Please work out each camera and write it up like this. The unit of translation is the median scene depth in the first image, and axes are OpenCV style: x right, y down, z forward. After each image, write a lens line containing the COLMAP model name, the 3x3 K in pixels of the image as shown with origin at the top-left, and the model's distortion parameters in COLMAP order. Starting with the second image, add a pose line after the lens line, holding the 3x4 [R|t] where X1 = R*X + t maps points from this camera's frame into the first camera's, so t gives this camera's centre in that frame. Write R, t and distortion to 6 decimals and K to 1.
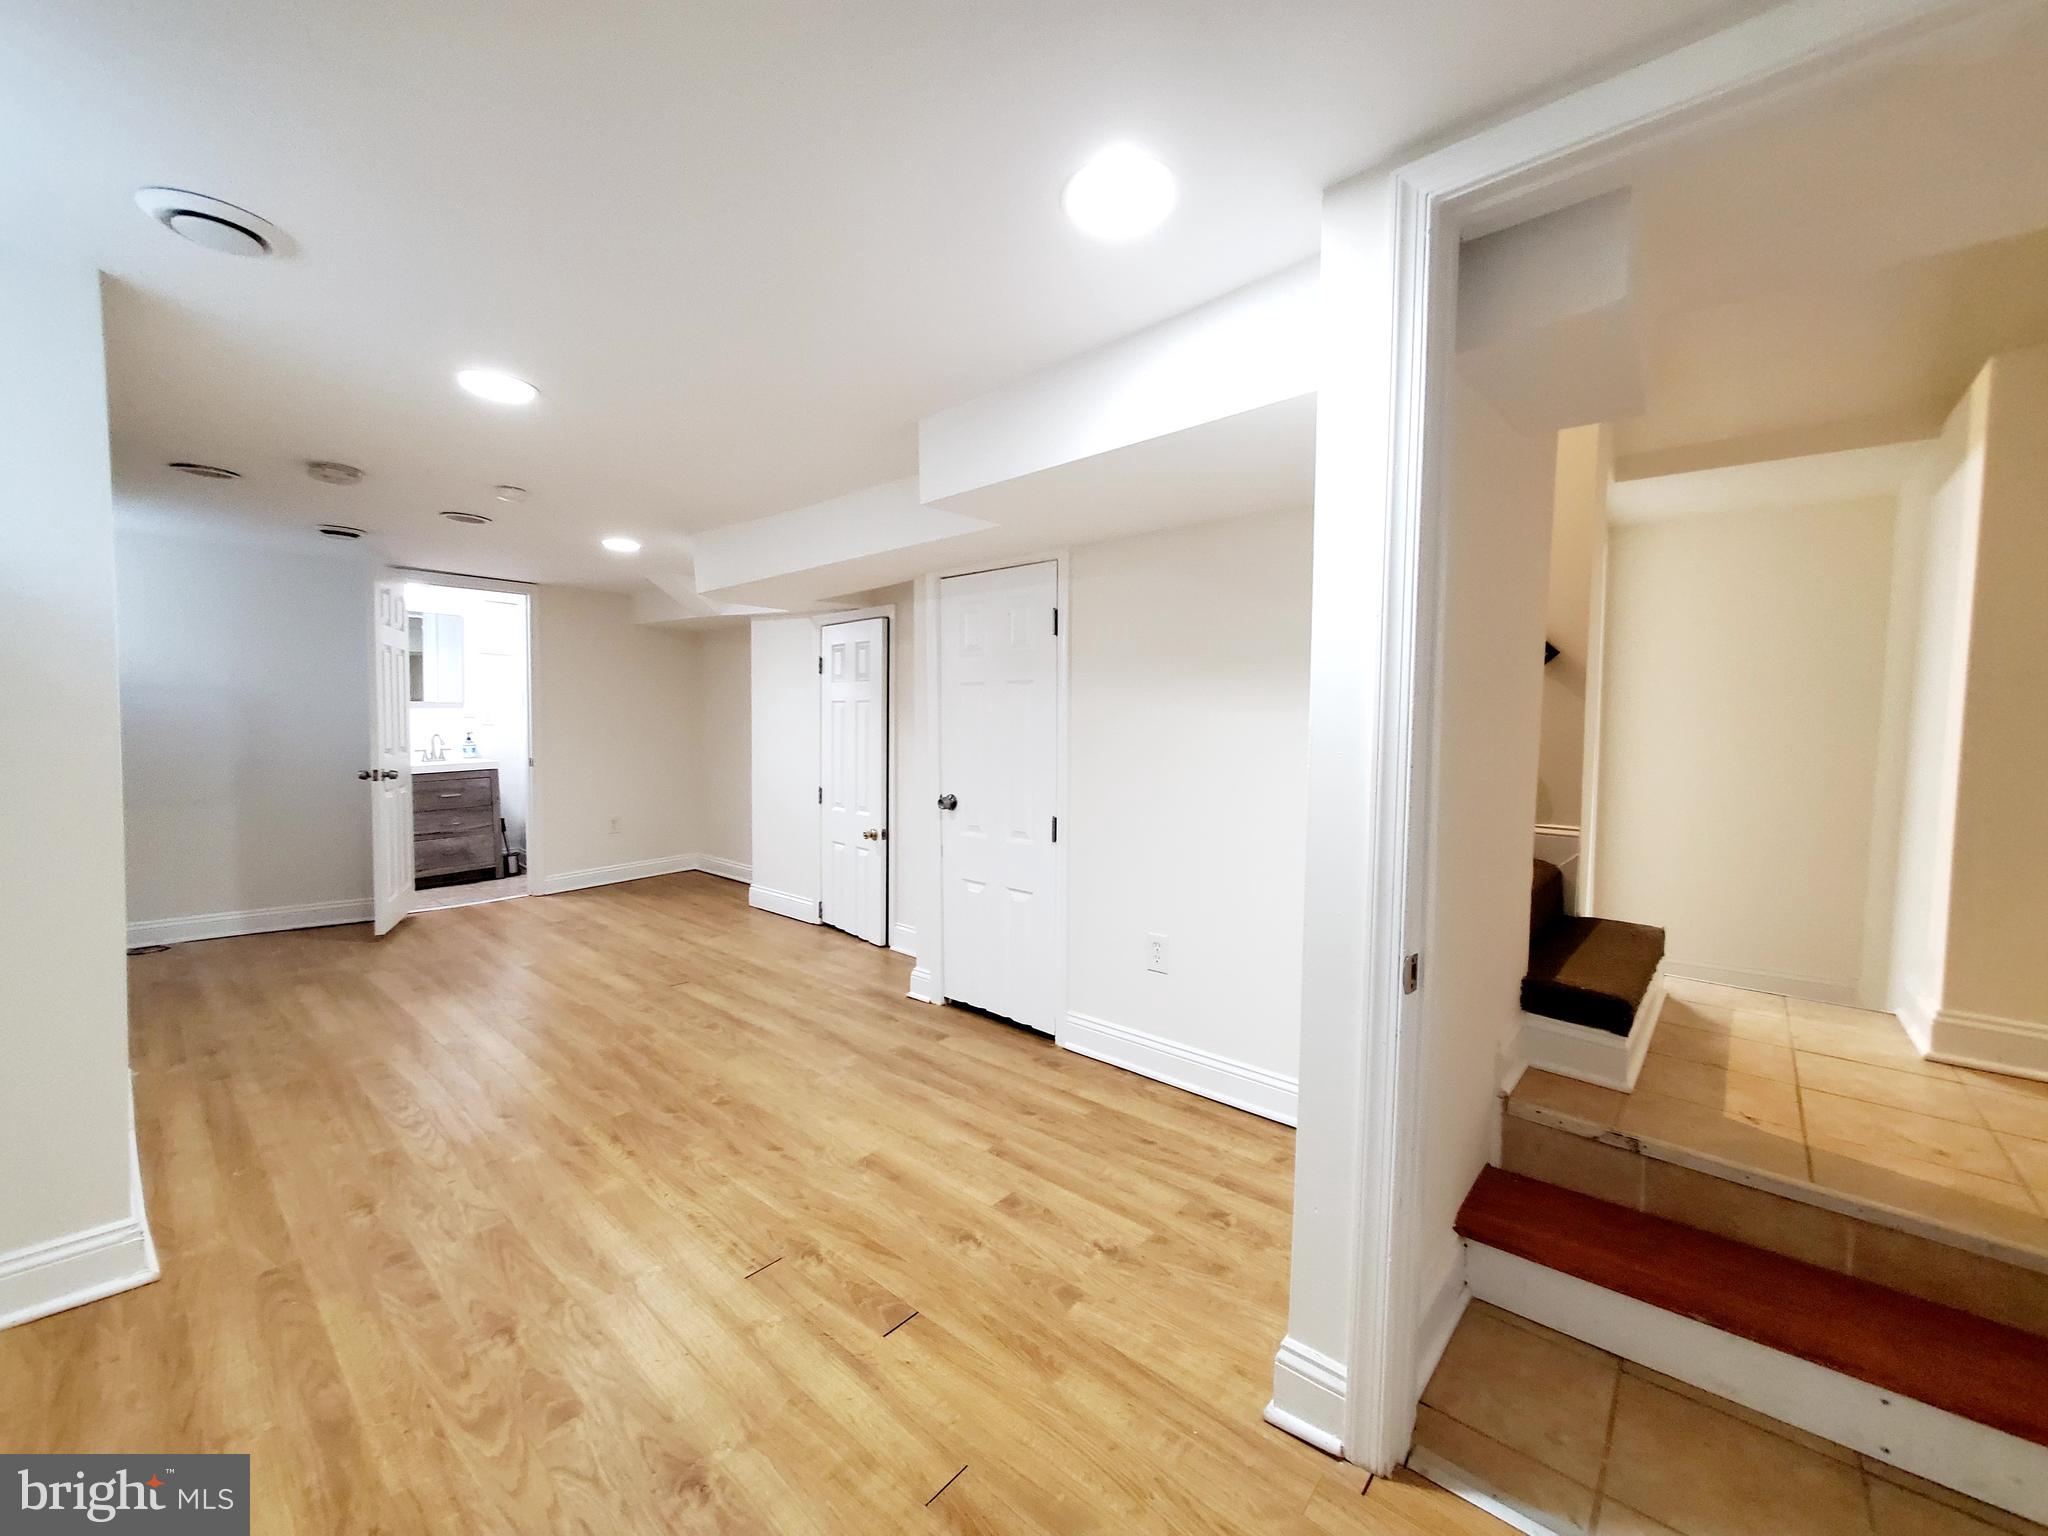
lens RADIAL K [[811.1, 0, 1028.0], [0, 811.1, 760.2], [0, 0, 1]] dist [-0.002047, -0.000634]
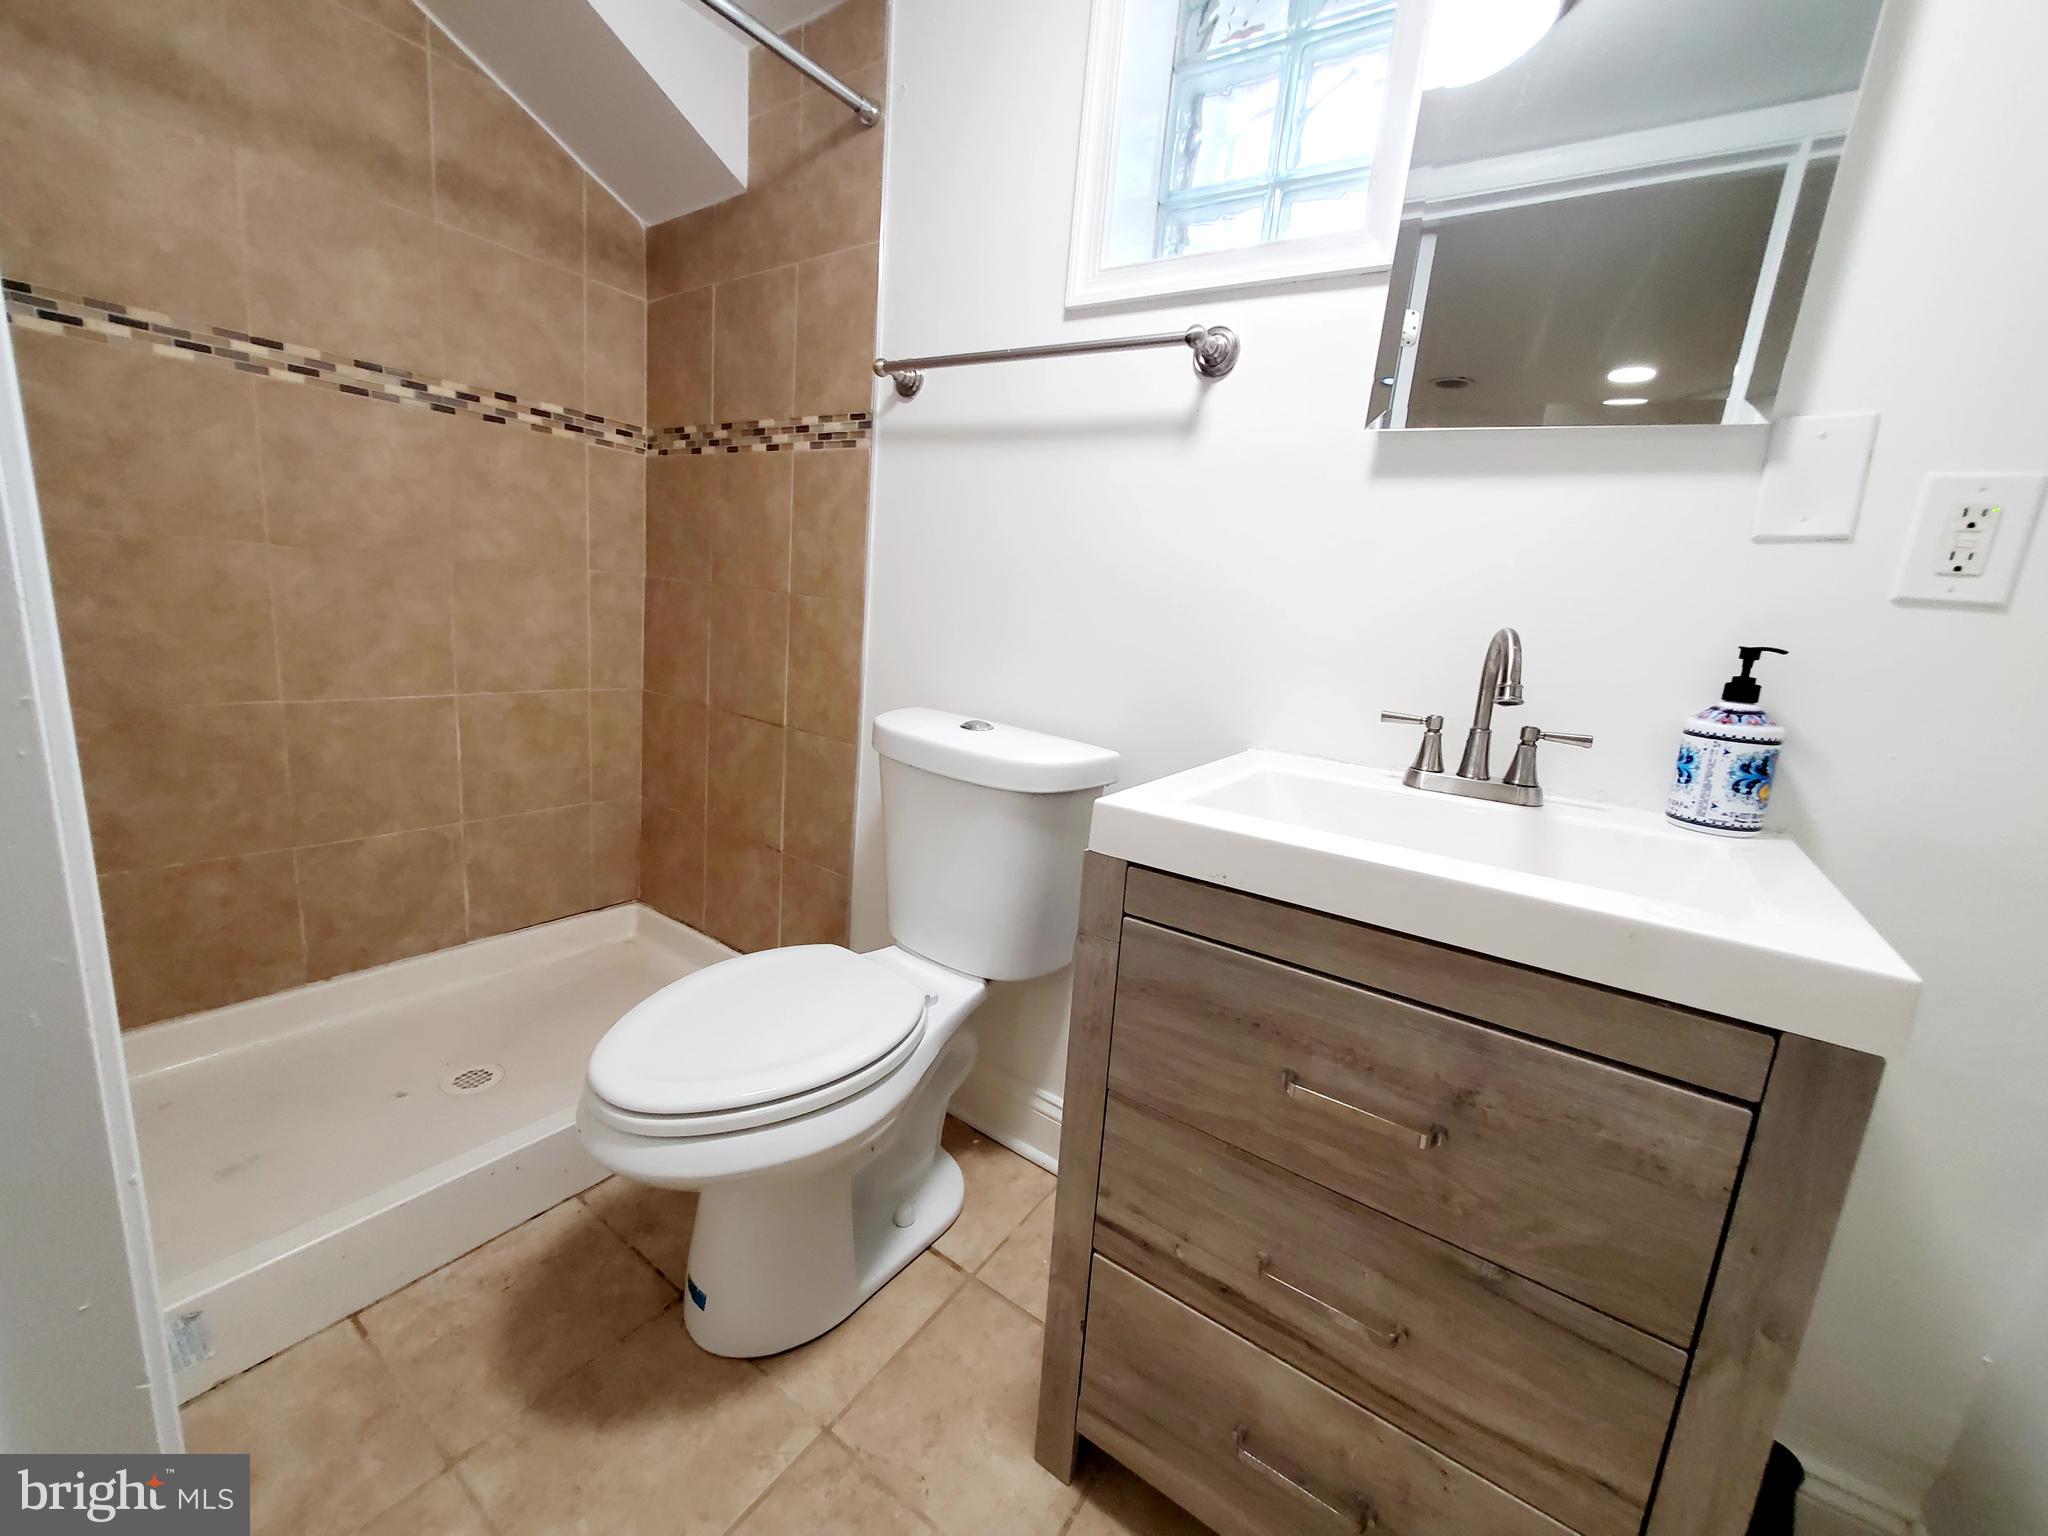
lens RADIAL K [[811.1, 0, 1028.0], [0, 811.1, 760.2], [0, 0, 1]] dist [-0.002047, -0.000634]
pose [[0.109560, 0.210513, -0.971432, -0.598393], [-0.133813, 0.971543, 0.195445, -0.026082], [0.984932, 0.108577, 0.134612, 0.910458]]
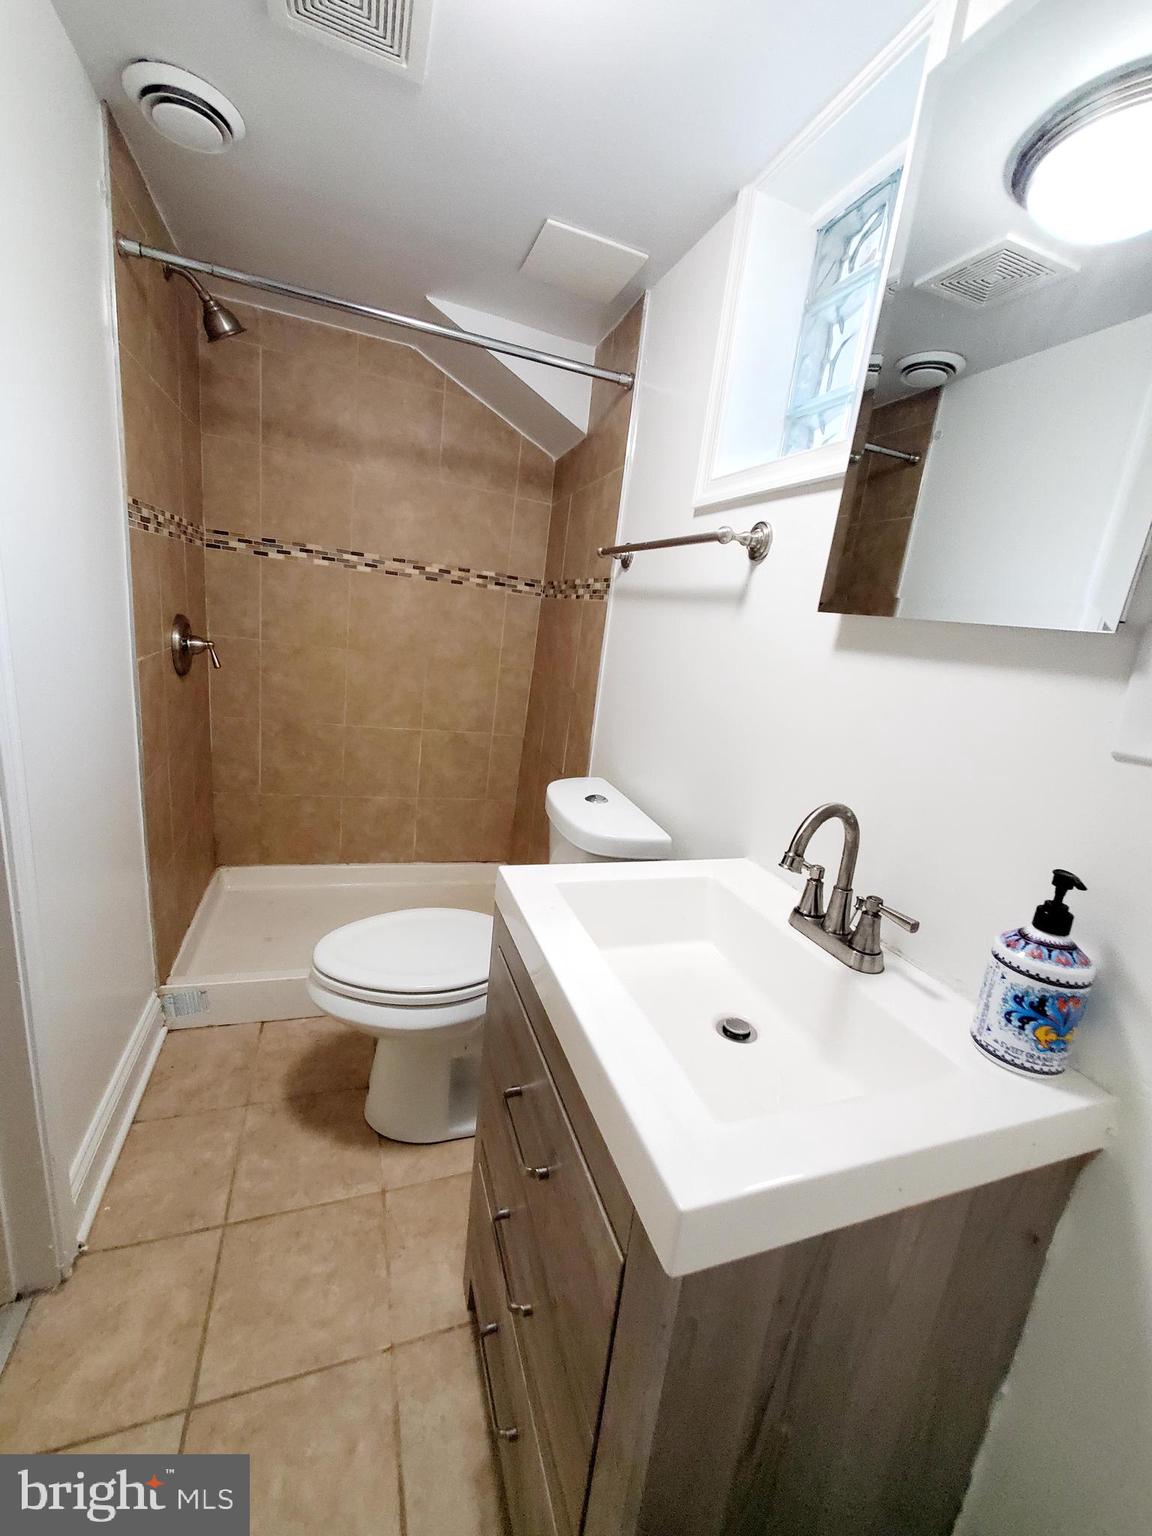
lens RADIAL K [[604.4, 0, 576.0], [0, 604.4, 770.0], [0, 0, 1]] dist [0.002155, -0.000098]
pose [[-0.484390, 0.151529, -0.861630, -0.609151], [-0.163472, 0.951862, 0.259298, -0.065370], [0.859444, 0.266453, -0.436301, 1.031959]]
